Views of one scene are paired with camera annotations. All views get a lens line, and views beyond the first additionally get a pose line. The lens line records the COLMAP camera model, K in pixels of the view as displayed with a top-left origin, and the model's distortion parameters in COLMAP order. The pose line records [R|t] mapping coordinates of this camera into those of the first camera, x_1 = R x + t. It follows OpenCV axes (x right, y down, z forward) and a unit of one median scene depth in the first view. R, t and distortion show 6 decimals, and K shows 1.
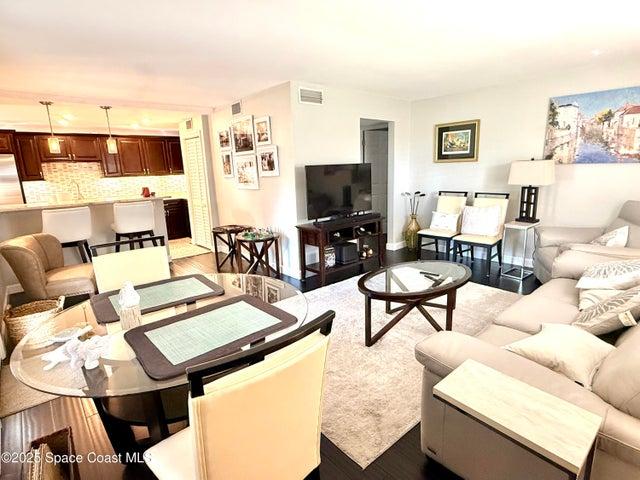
lens RADIAL K [[336.2, 0, 320.0], [0, 336.2, 240.0], [0, 0, 1]] dist [-0.003771, -0.000651]
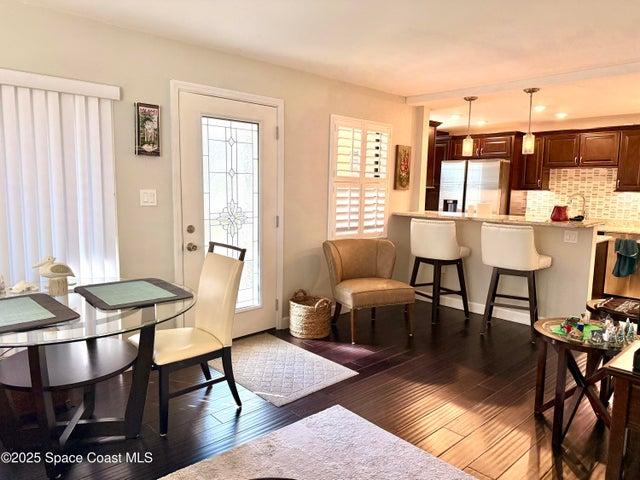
lens RADIAL K [[440.2, 0, 320.0], [0, 440.2, 240.0], [0, 0, 1]] dist [0.052020, -0.086284]
pose [[0.032953, 0.150037, -0.988131, 0.215297], [-0.226132, 0.964149, 0.138854, -0.083769], [0.973539, 0.218873, 0.065700, 0.409395]]
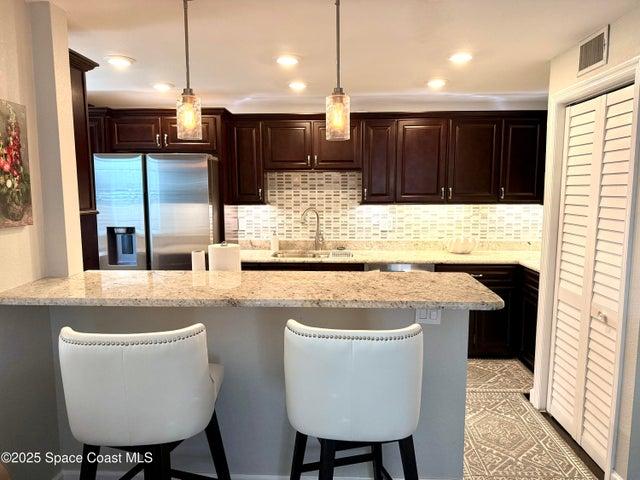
lens RADIAL K [[440.2, 0, 320.0], [0, 440.2, 240.0], [0, 0, 1]] dist [0.052020, -0.086284]
pose [[0.731561, 0.104134, -0.673777, -0.263928], [-0.162162, 0.986482, -0.023606, -0.111963], [0.662210, 0.126531, 0.738558, 0.513831]]
